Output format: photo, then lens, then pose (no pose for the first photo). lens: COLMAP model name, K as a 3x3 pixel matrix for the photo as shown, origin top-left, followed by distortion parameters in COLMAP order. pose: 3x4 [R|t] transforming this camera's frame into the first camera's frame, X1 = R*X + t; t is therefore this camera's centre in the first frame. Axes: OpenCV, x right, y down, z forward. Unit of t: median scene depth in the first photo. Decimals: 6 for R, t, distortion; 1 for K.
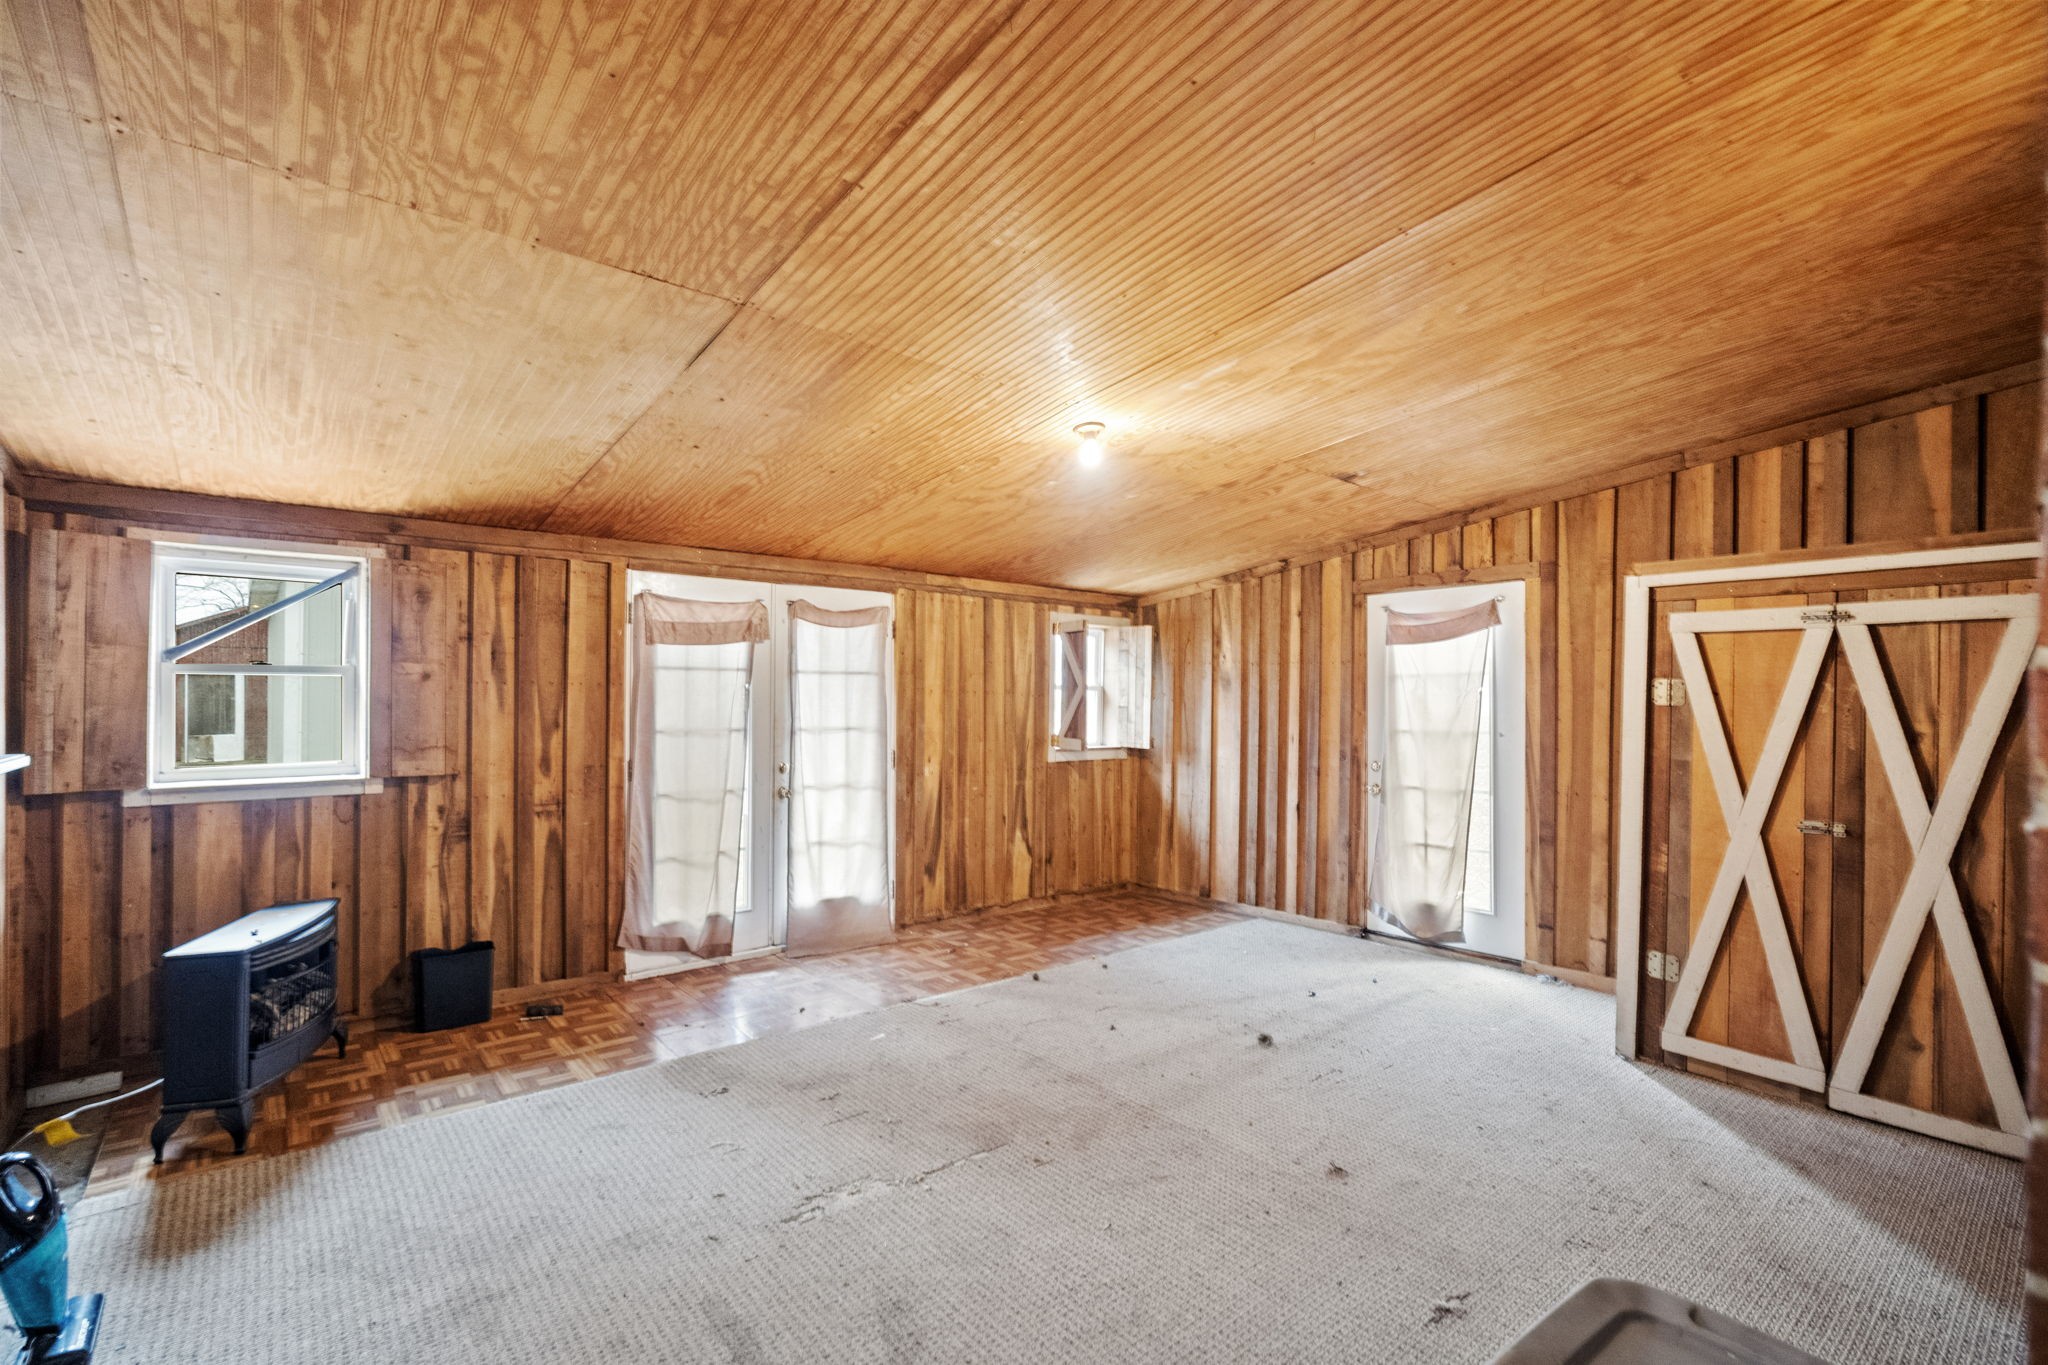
lens RADIAL K [[932.4, 0, 1019.5], [0, 932.4, 703.4], [0, 0, 1]] dist [-0.000062, 0.000395]
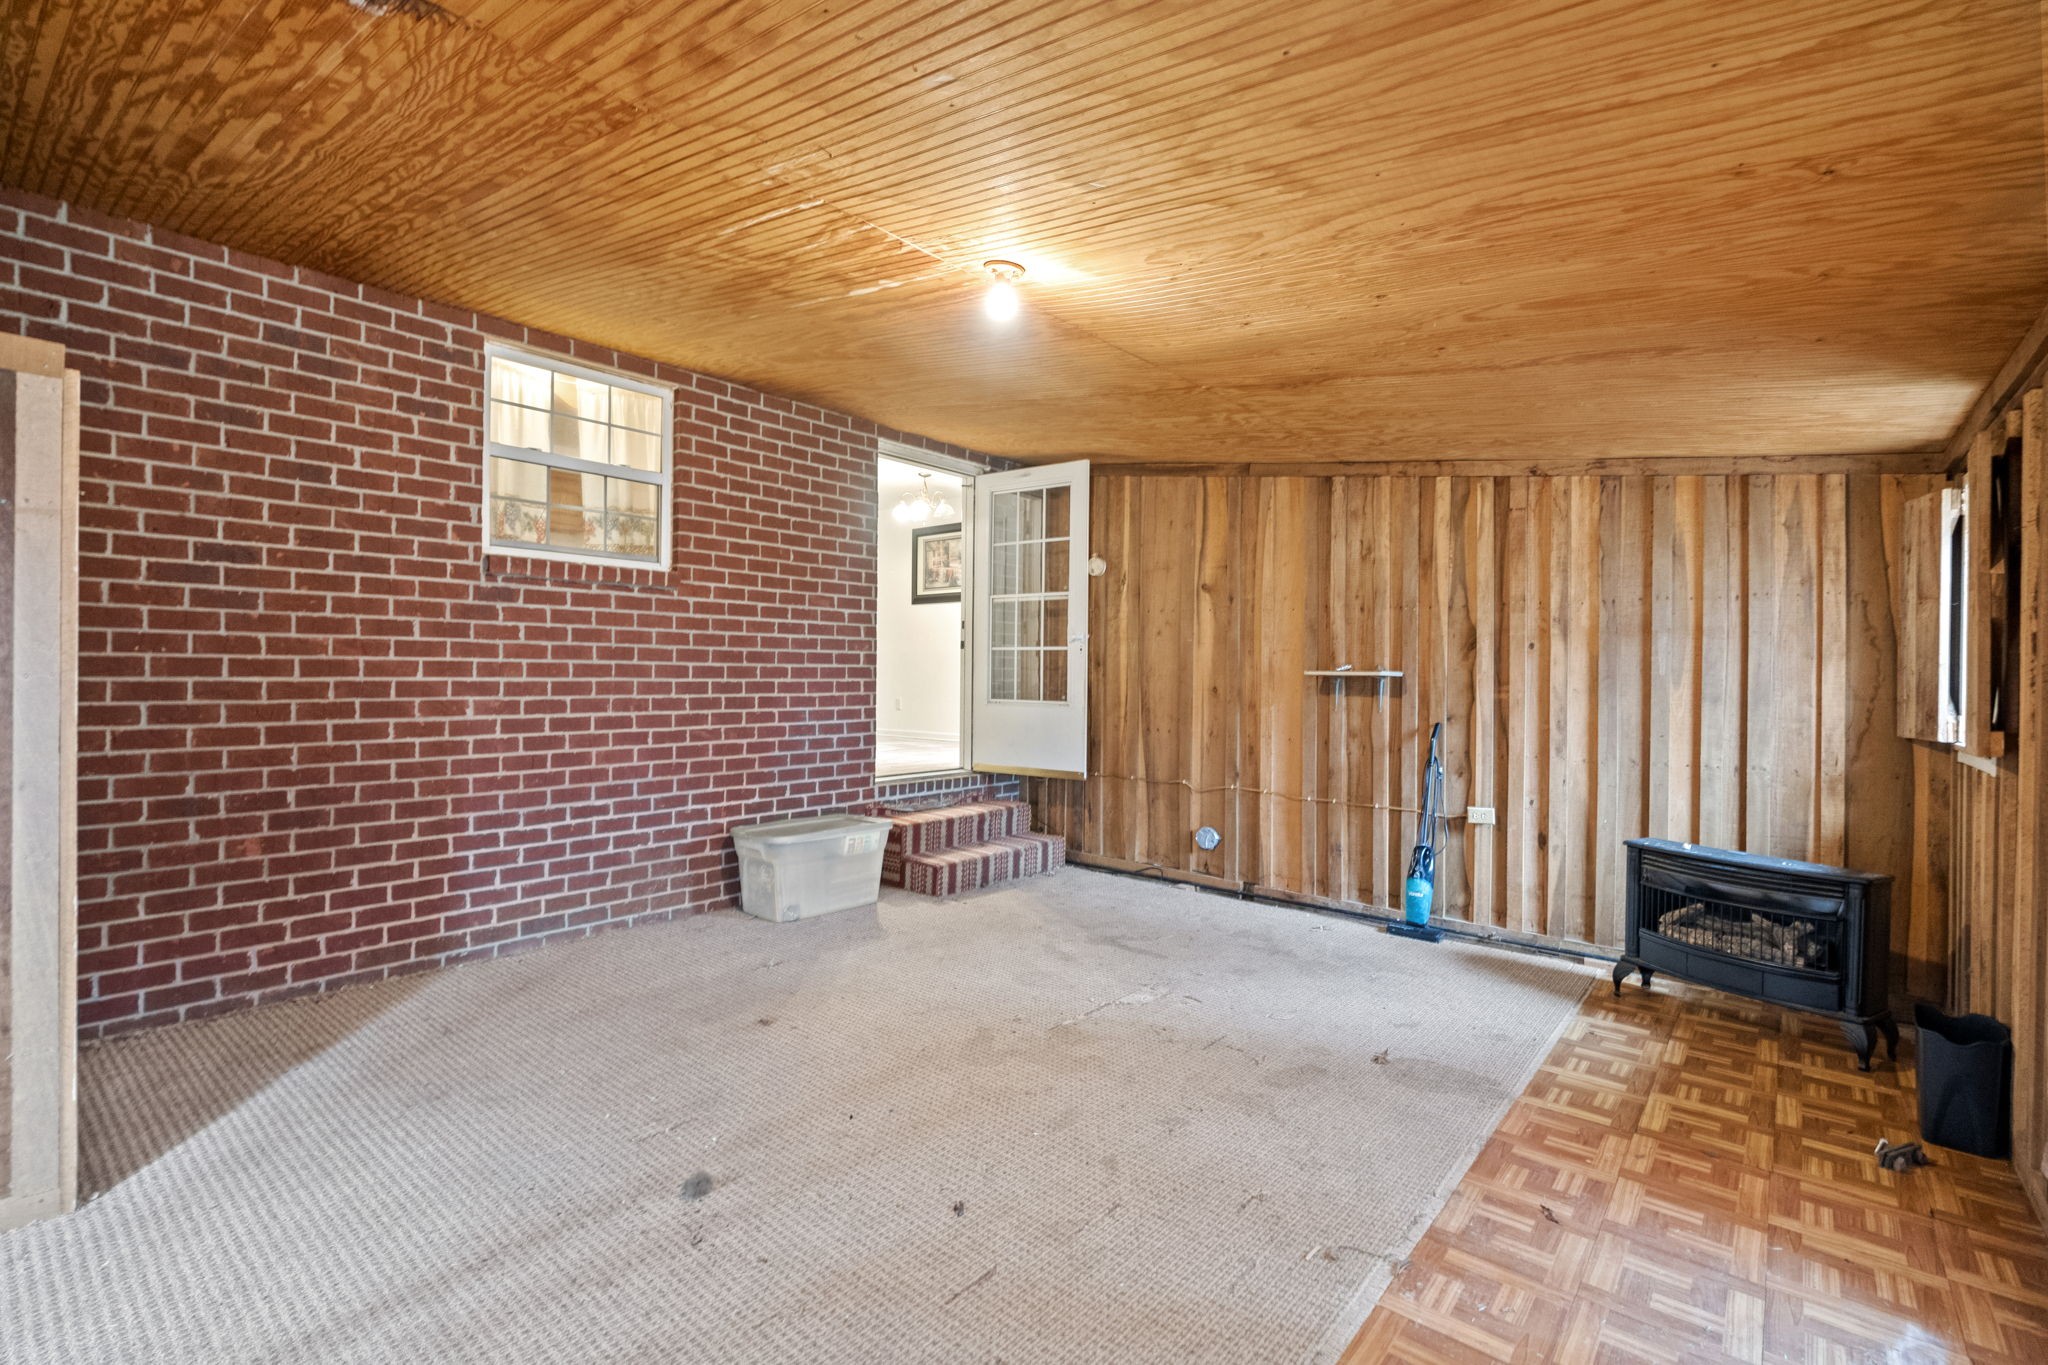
lens RADIAL K [[936.6, 0, 1014.6], [0, 936.6, 677.1], [0, 0, 1]] dist [-0.001870, -0.000541]
pose [[-0.984994, -0.021967, -0.171187, 0.192526], [-0.024094, 0.999656, 0.010353, 0.033959], [0.170901, 0.014322, -0.985184, 1.762283]]
